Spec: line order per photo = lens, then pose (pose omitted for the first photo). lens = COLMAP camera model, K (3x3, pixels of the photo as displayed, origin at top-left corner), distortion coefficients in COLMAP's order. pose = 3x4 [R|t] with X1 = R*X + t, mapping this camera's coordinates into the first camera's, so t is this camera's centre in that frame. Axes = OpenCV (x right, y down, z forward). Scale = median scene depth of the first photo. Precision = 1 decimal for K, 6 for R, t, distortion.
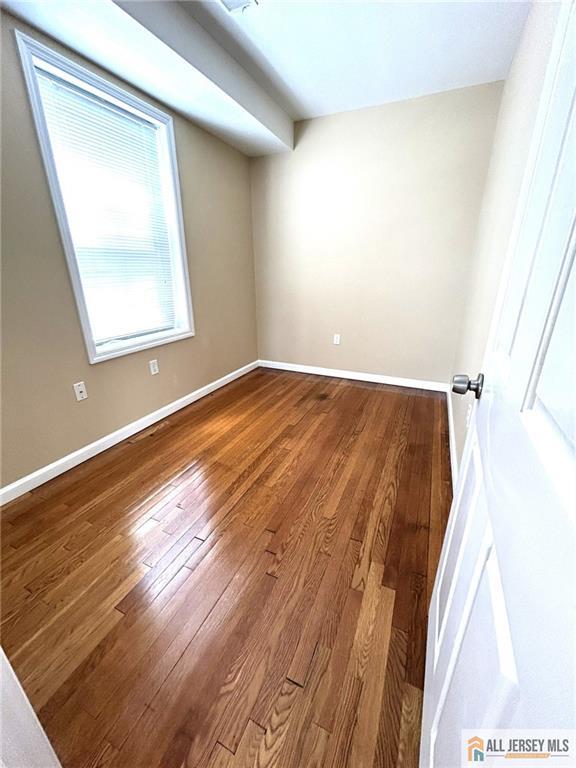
lens RADIAL K [[310.3, 0, 288.0], [0, 310.3, 384.0], [0, 0, 1]] dist [-0.000864, 0.000028]
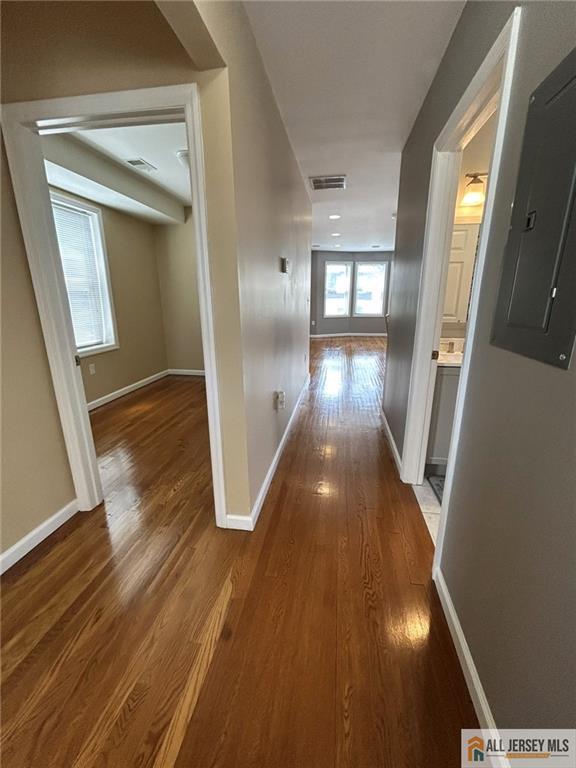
lens RADIAL K [[310.3, 0, 288.0], [0, 310.3, 384.0], [0, 0, 1]] dist [-0.000864, 0.000028]
pose [[0.960622, -0.063270, 0.270560, 0.050935], [0.080315, 0.995392, -0.052386, 0.165990], [-0.265998, 0.072053, 0.961277, -0.641855]]
